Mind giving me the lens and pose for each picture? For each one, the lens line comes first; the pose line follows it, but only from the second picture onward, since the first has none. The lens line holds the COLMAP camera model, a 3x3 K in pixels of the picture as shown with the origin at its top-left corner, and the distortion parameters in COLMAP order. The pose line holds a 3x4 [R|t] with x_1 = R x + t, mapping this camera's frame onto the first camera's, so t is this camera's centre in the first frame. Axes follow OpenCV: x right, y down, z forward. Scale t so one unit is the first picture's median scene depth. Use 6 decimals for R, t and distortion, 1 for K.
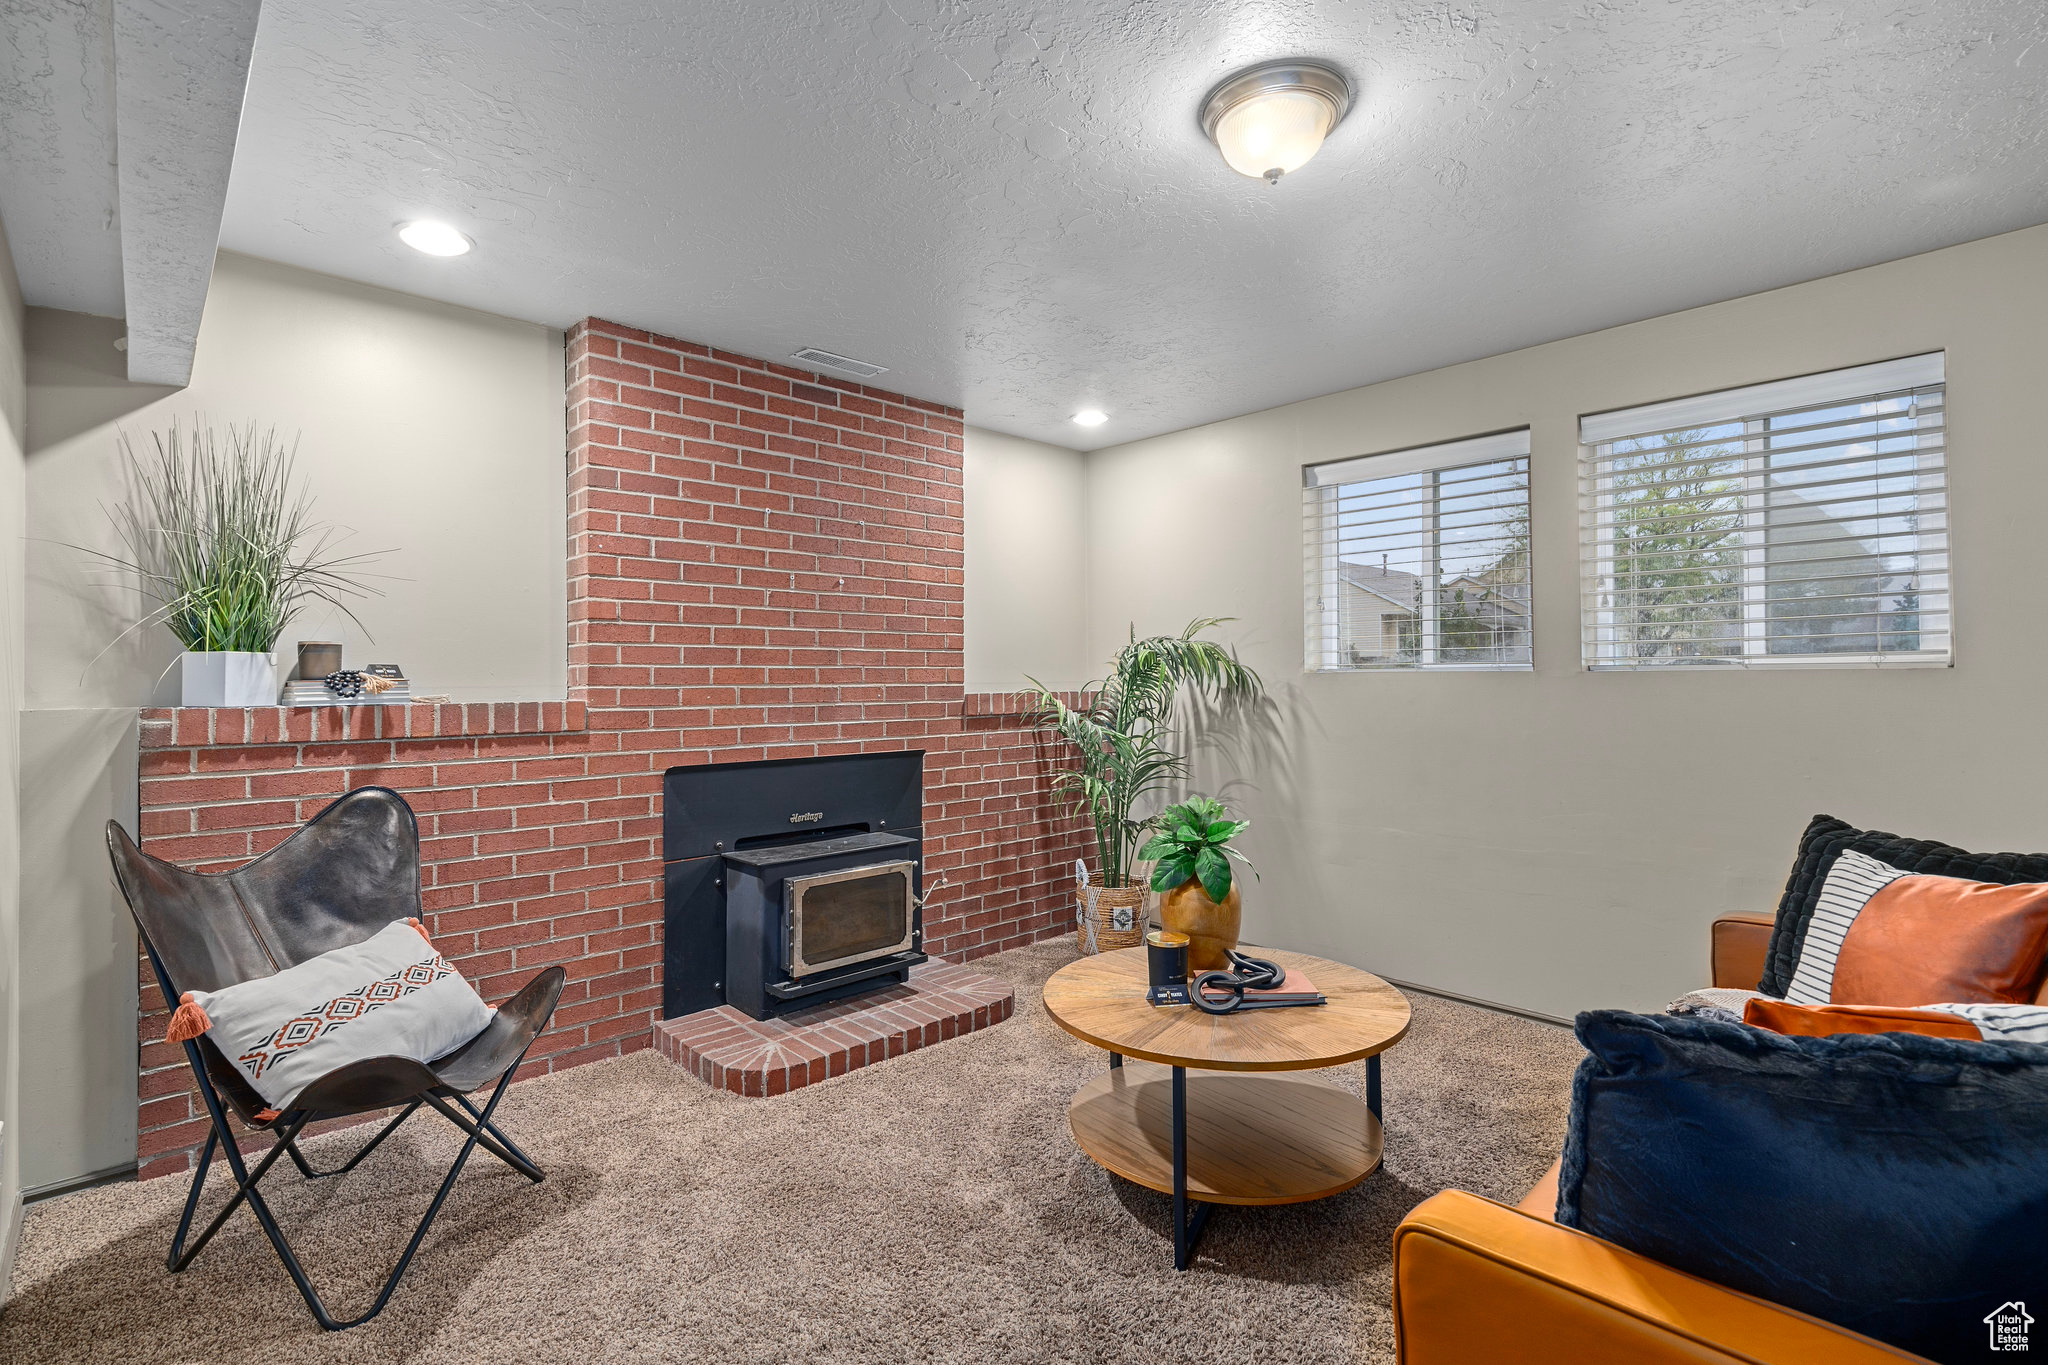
lens RADIAL K [[930.4, 0, 1012.6], [0, 930.4, 681.5], [0, 0, 1]] dist [-0.006651, 0.005041]
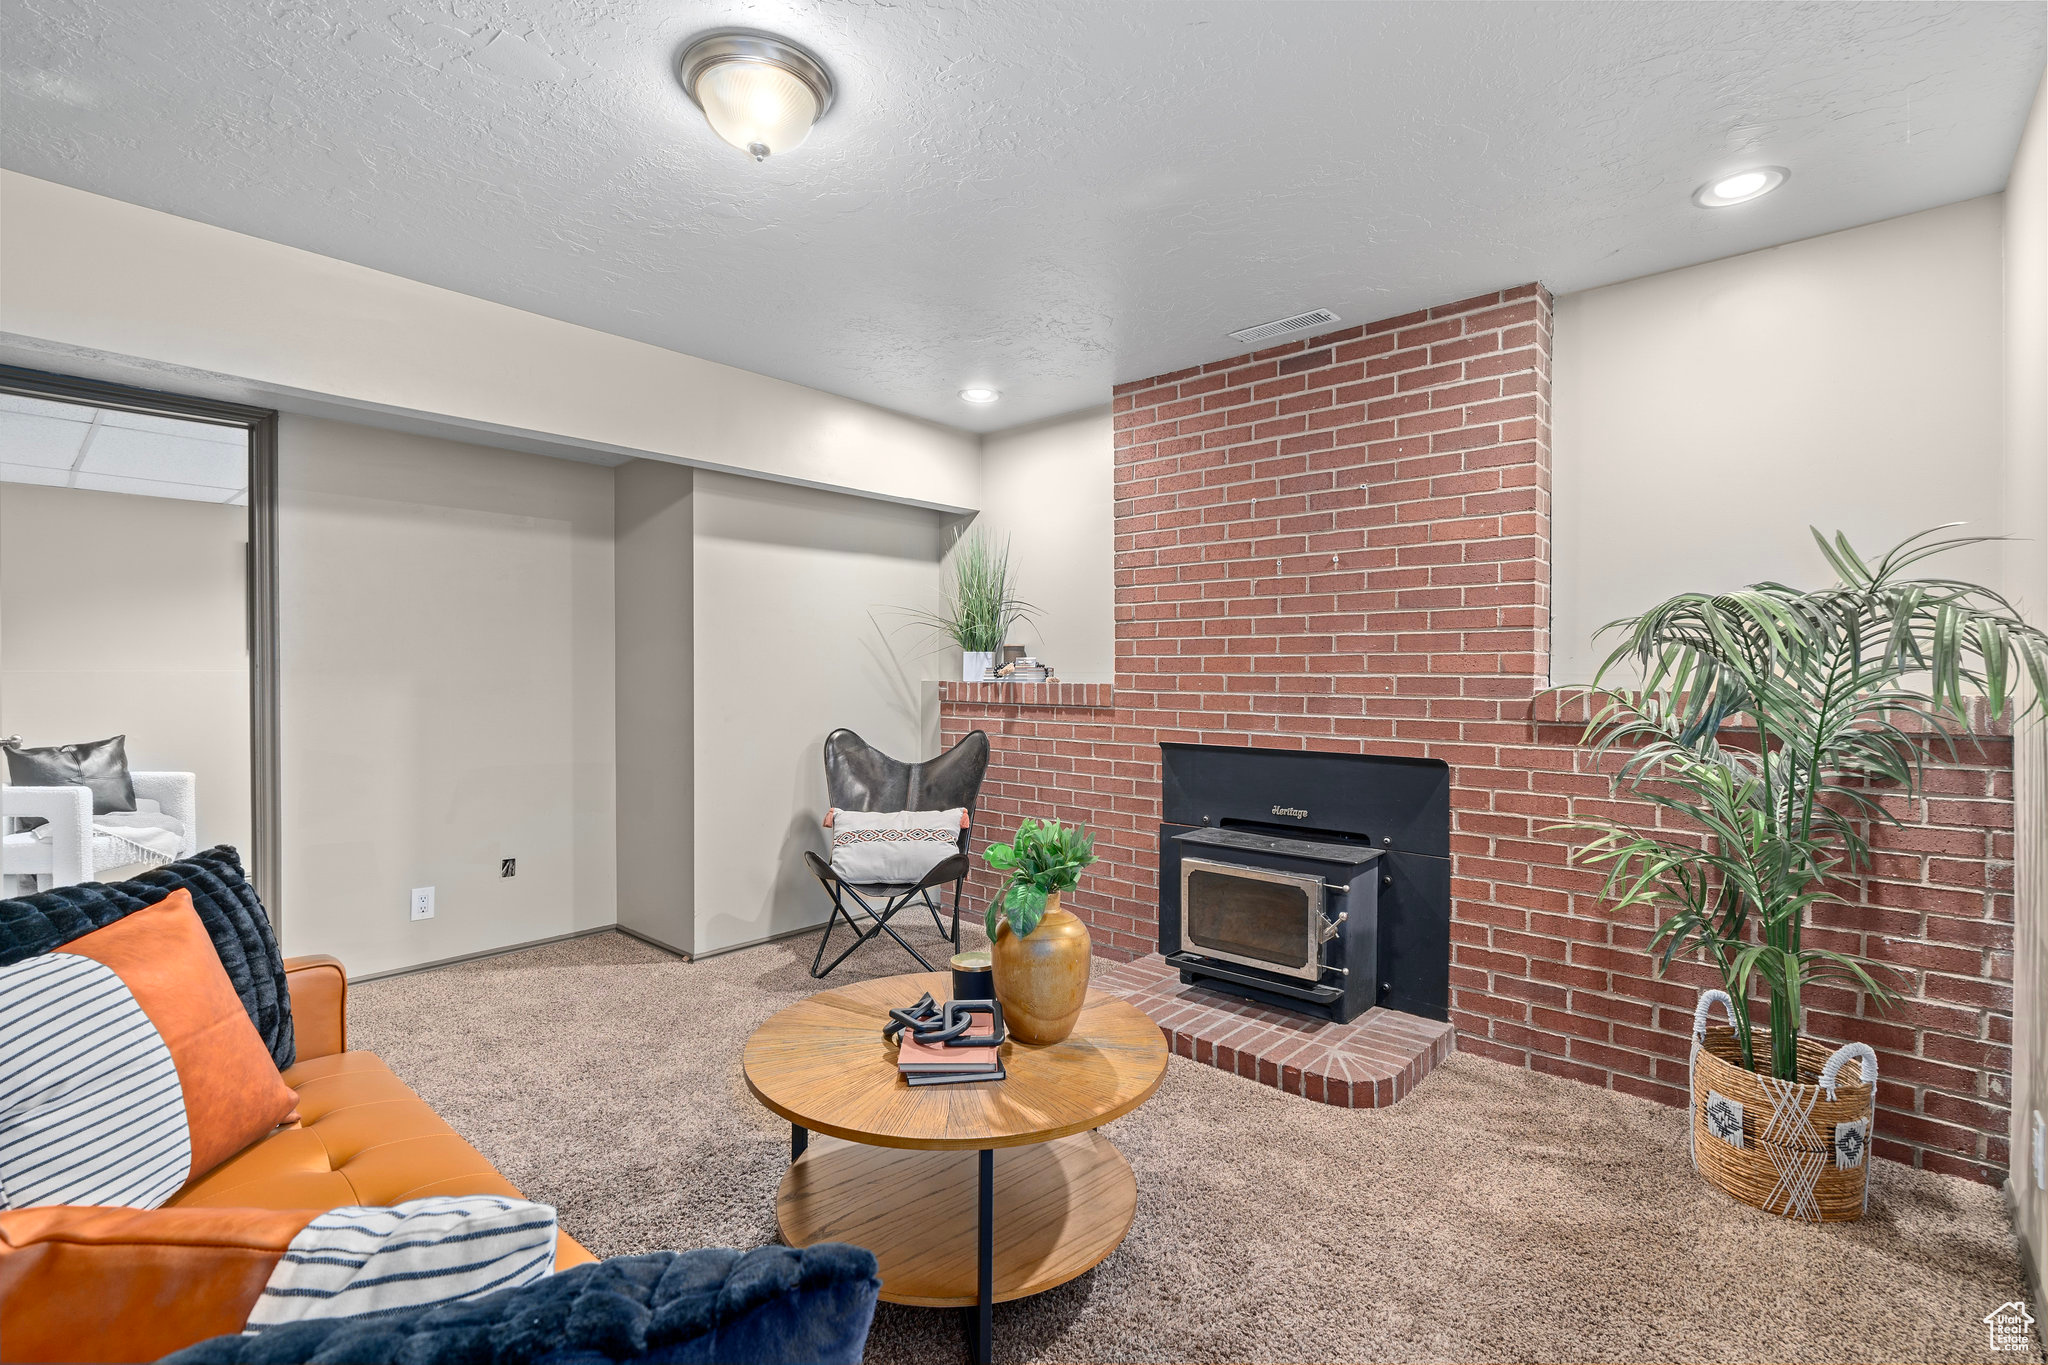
lens RADIAL K [[930.4, 0, 1012.6], [0, 930.4, 681.5], [0, 0, 1]] dist [-0.006651, 0.005041]
pose [[0.092161, 0.021643, -0.995509, 0.746677], [0.000308, 0.999763, 0.021764, -0.009956], [0.995744, -0.002313, 0.092132, 0.668076]]
